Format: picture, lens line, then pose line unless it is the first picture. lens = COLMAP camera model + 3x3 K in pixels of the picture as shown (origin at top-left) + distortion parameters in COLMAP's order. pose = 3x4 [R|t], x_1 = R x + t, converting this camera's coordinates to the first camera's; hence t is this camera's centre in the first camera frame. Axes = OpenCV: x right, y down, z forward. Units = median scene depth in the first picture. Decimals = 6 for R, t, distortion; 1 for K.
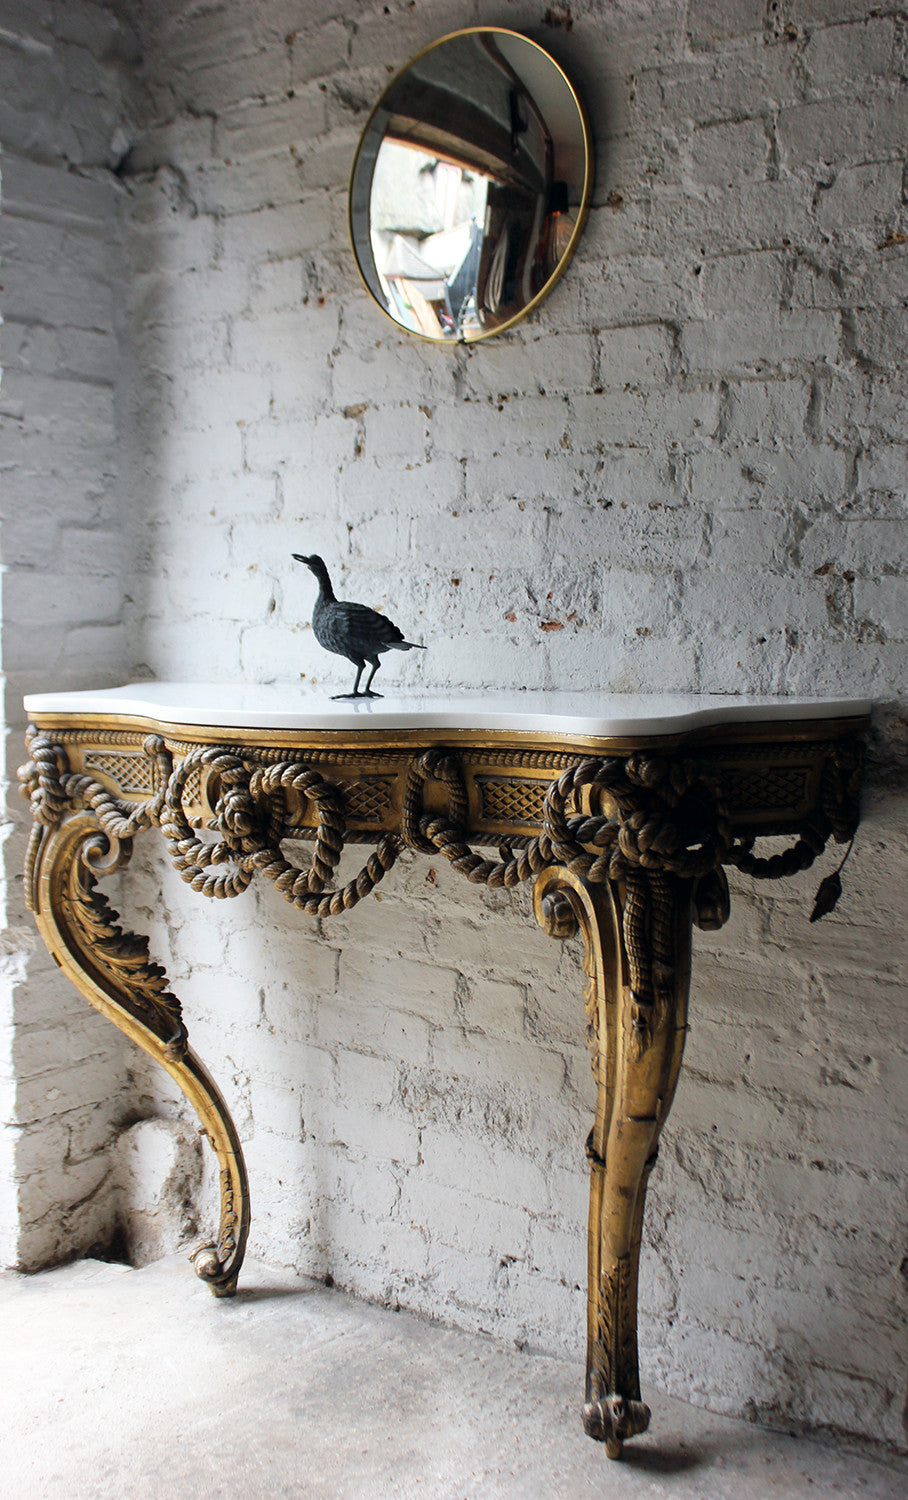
lens RADIAL K [[1577.6, 0, 526.1], [0, 1577.6, 754.9], [0, 0, 1]] dist [-0.093860, 0.000000]
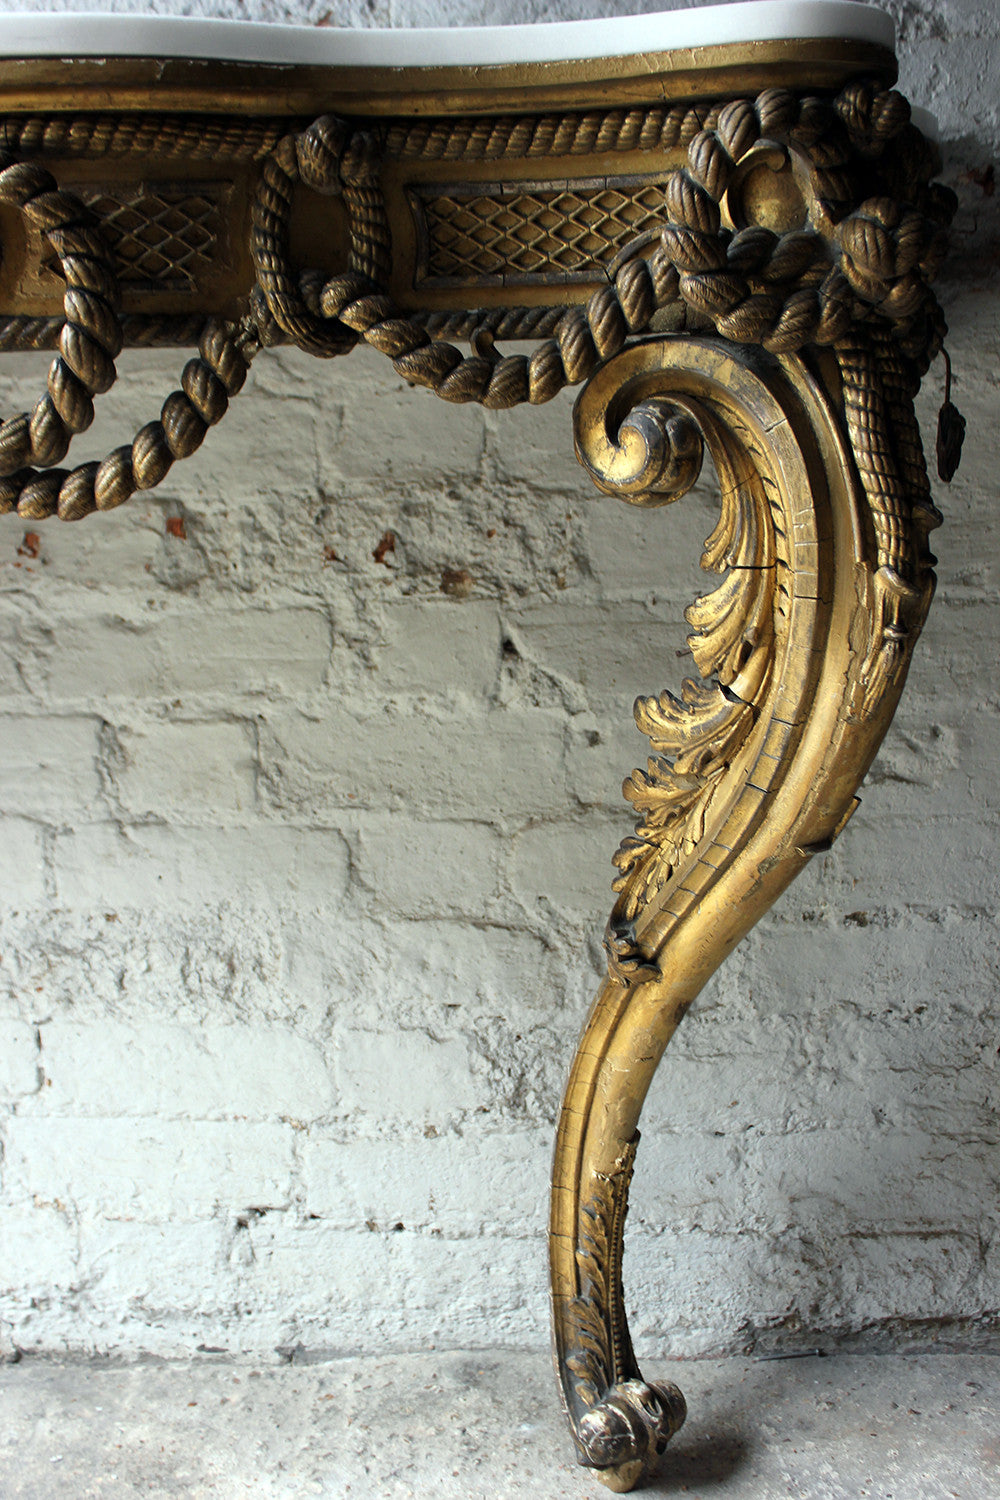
lens RADIAL K [[1593.9, 0, 508.9], [0, 1593.9, 762.2], [0, 0, 1]] dist [-0.085340, 0.000000]
pose [[0.833595, -0.112672, 0.540763, -0.253323], [0.075106, 0.993003, 0.091123, 0.129691], [-0.547247, -0.035345, 0.836225, 0.536276]]
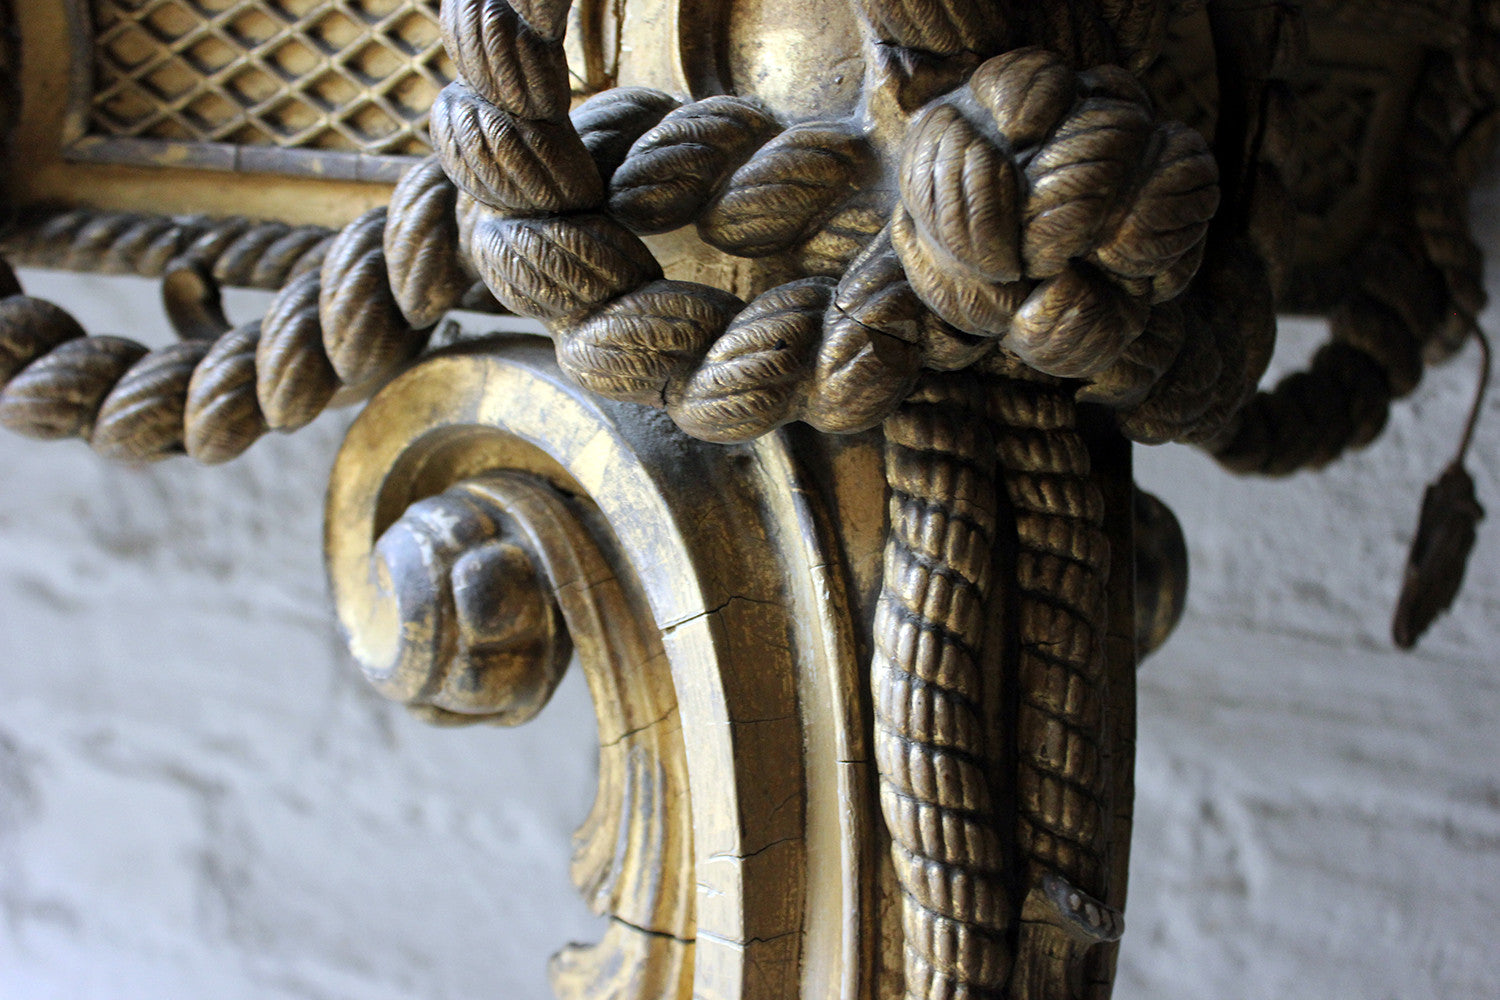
lens RADIAL K [[1835.5, 0, 775.6], [0, 1835.5, 486.2], [0, 0, 1]] dist [-0.061511, 0.000000]
pose [[0.946512, 0.039212, 0.320278, -0.014772], [-0.059671, 0.996740, 0.054310, 0.062021], [-0.317104, -0.070516, 0.945765, 0.670858]]
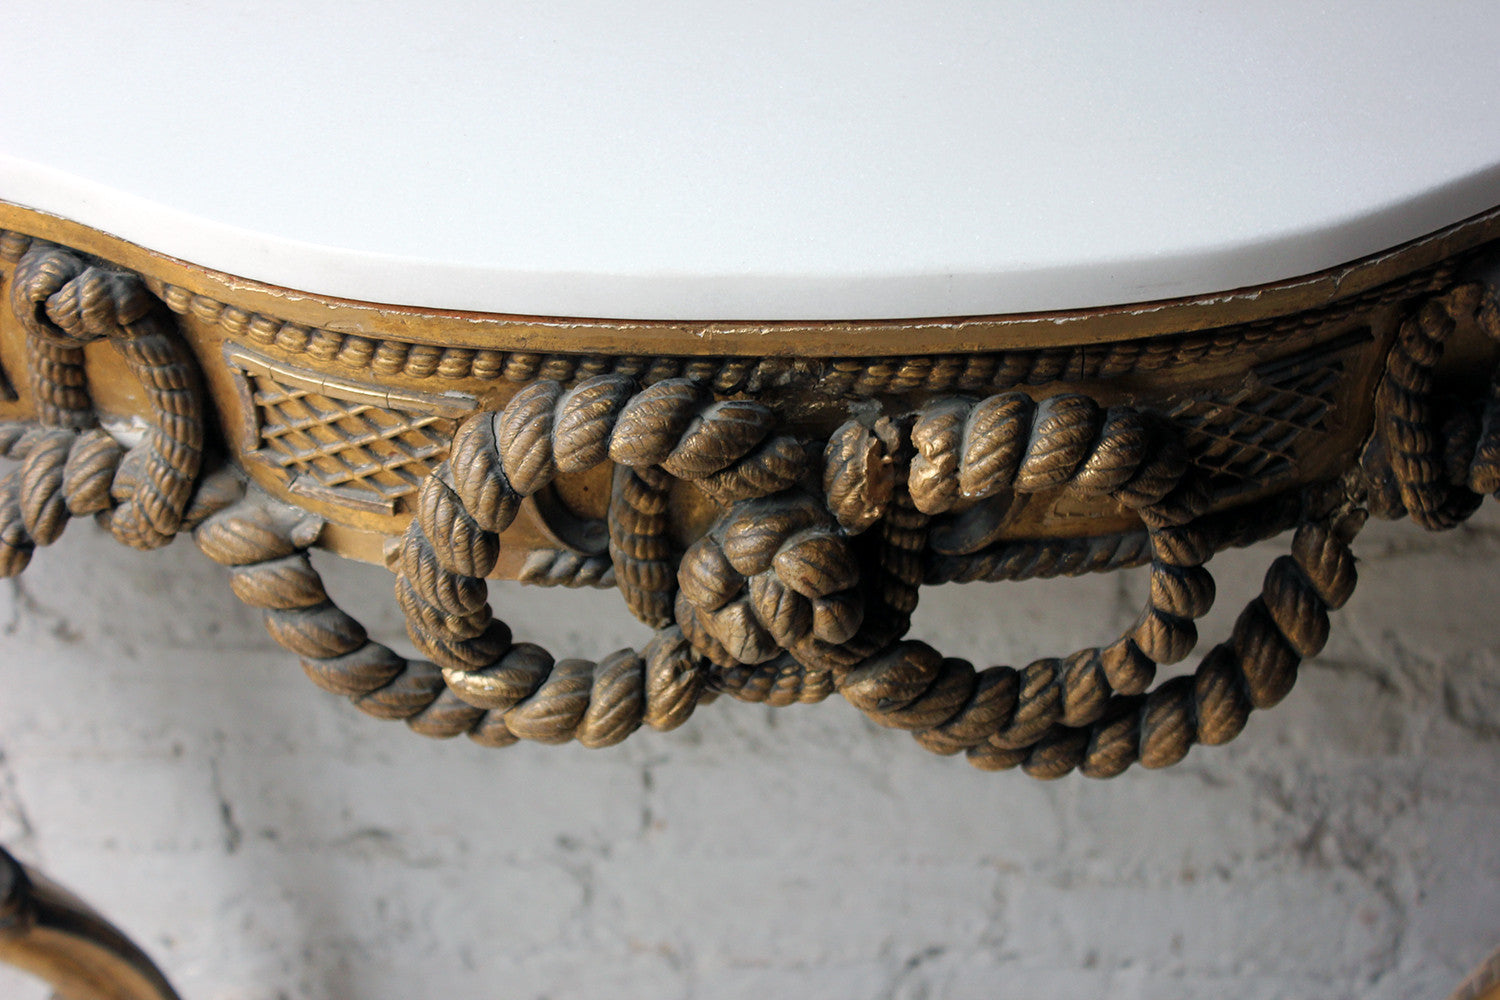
lens RADIAL K [[2733.0, 0, 785.2], [0, 2733.0, 493.7], [0, 0, 1]] dist [0.021094, 0.000000]
pose [[0.799753, -0.385868, 0.459893, -0.378103], [0.048779, 0.805302, 0.590854, -0.244487], [-0.598345, -0.450104, 0.662865, 0.662877]]
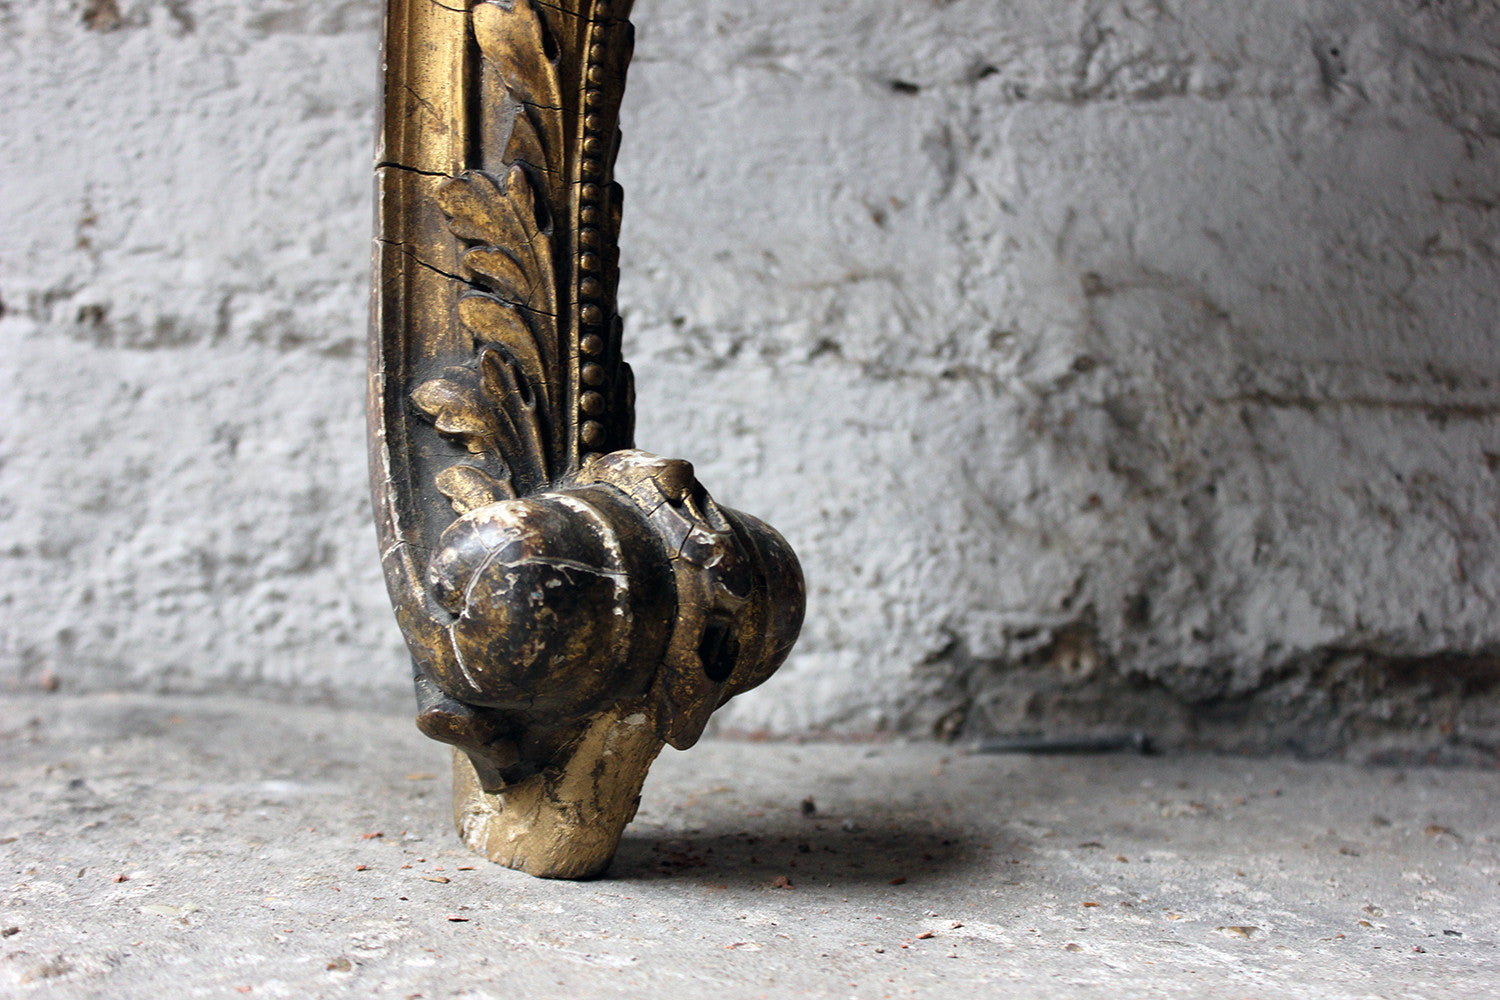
lens RADIAL K [[2145.5, 0, 781.6], [0, 2145.5, 507.9], [0, 0, 1]] dist [-0.041087, 0.000000]
pose [[0.757018, 0.019836, 0.653093, -0.076203], [0.000119, 0.999535, -0.030497, 0.411096], [-0.653394, 0.023164, 0.756663, 0.788531]]
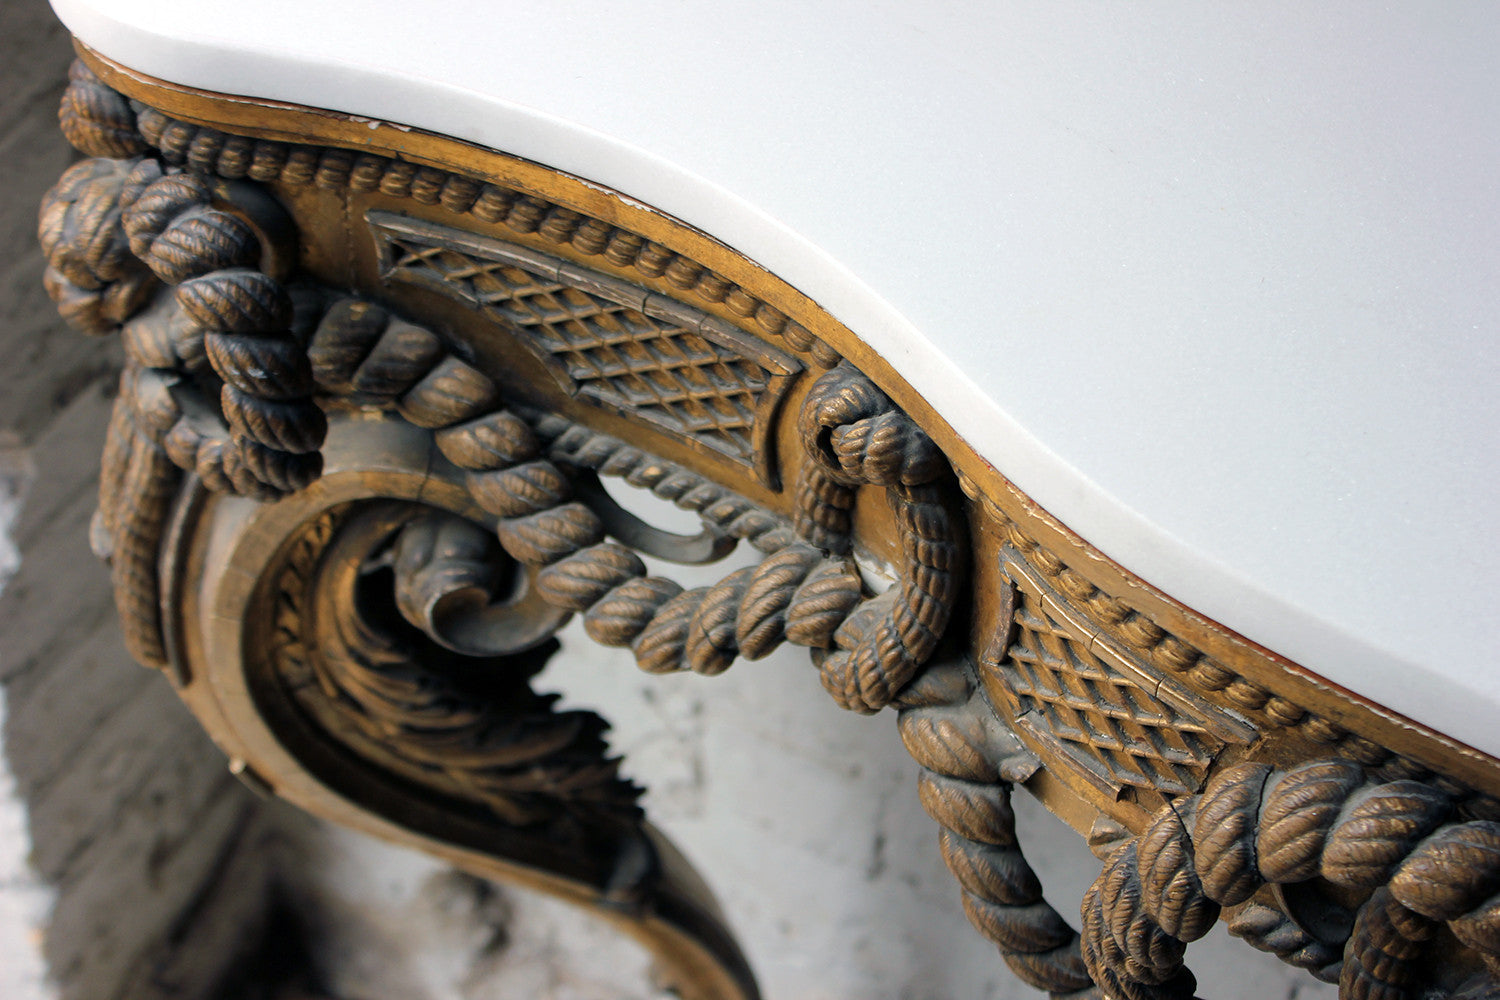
lens RADIAL K [[2415.8, 0, 765.6], [0, 2415.8, 492.3], [0, 0, 1]] dist [-0.015758, 0.000000]
pose [[0.982953, -0.058735, 0.174221, -0.325750], [-0.062888, 0.783030, 0.618796, -0.215843], [-0.172765, -0.619204, 0.765989, 0.780962]]
